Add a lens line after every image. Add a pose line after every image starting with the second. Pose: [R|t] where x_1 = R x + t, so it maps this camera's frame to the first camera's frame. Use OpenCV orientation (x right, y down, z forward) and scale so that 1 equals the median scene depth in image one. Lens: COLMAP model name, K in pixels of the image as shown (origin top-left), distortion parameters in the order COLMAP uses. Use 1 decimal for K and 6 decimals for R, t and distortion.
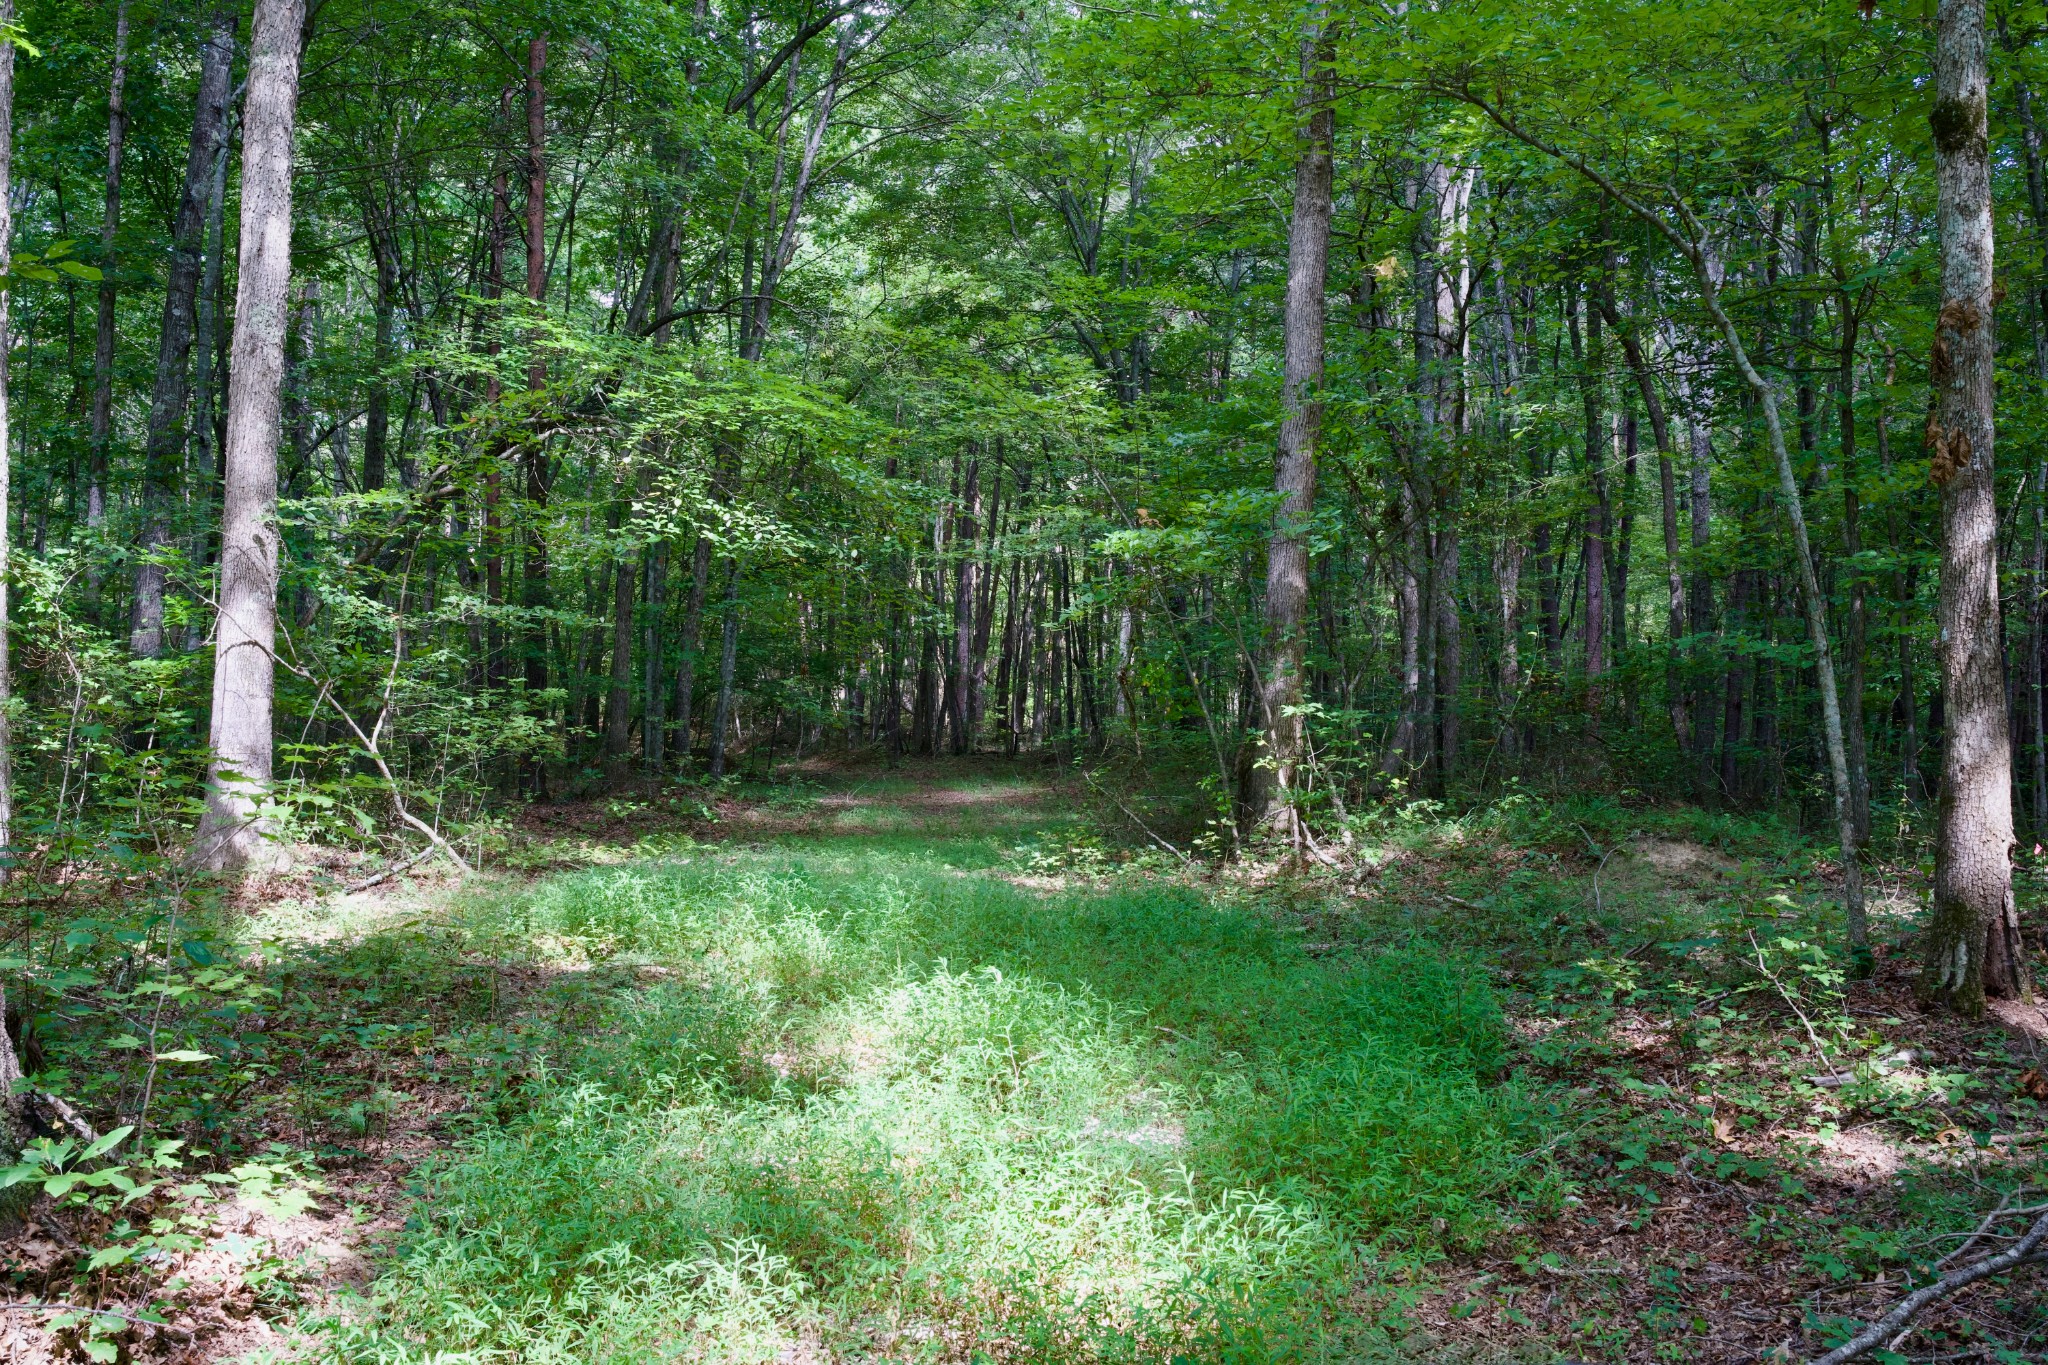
lens RADIAL K [[1854.3, 0, 1073.0], [0, 1854.3, 666.5], [0, 0, 1]] dist [-0.005843, 0.006027]
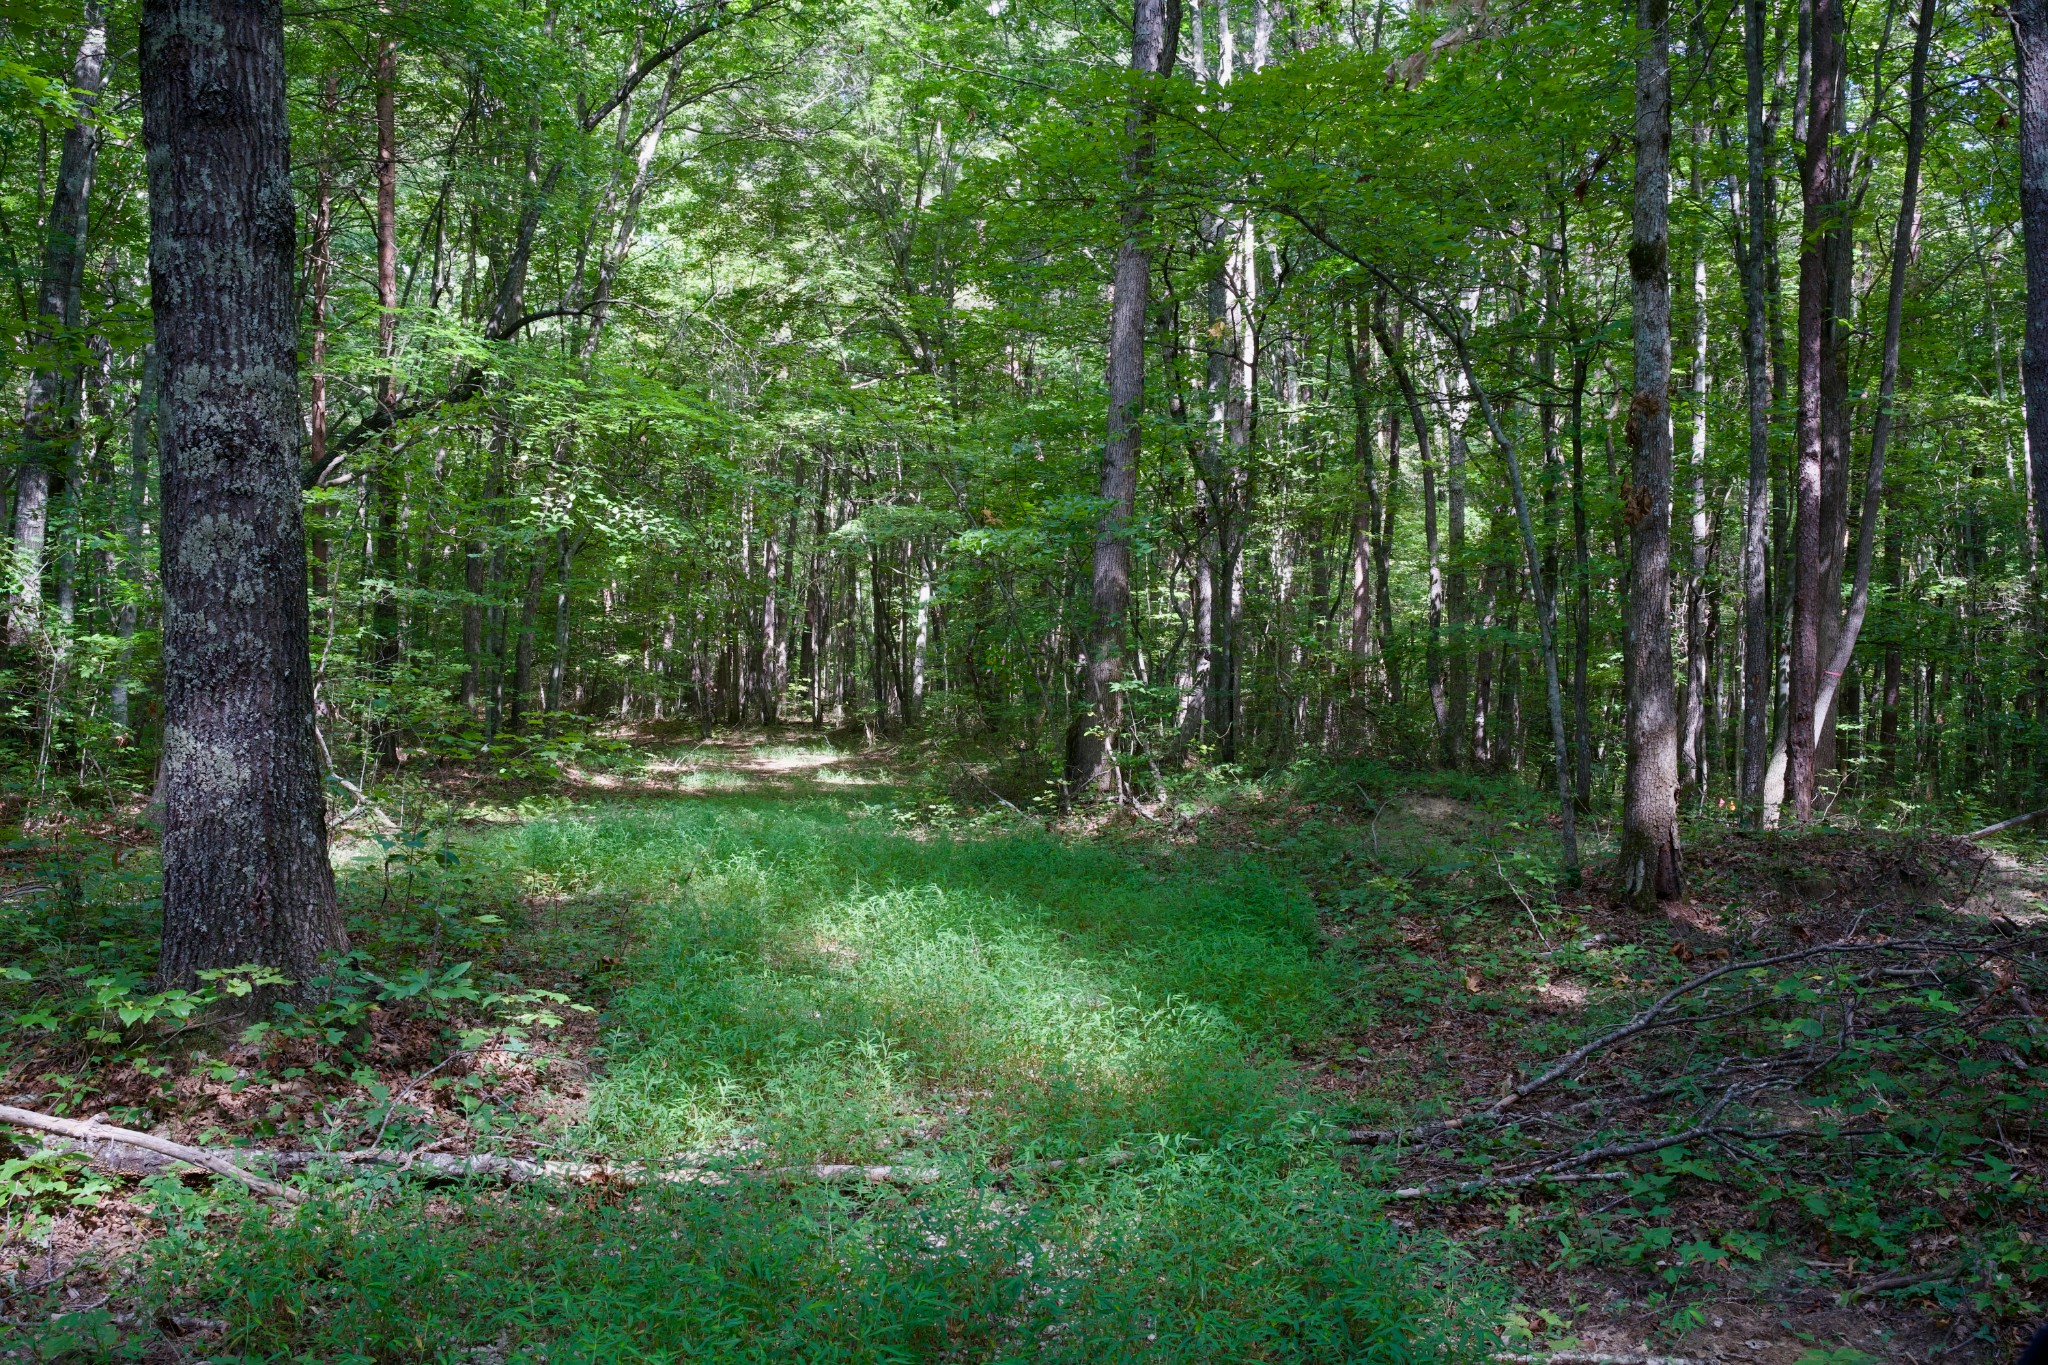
lens RADIAL K [[1854.3, 0, 1073.0], [0, 1854.3, 666.5], [0, 0, 1]] dist [-0.005843, 0.006027]
pose [[0.992256, 0.006498, 0.124039, -0.054003], [-0.008357, 0.999860, 0.014475, -0.005473], [-0.123928, -0.015400, 0.992172, -0.152083]]
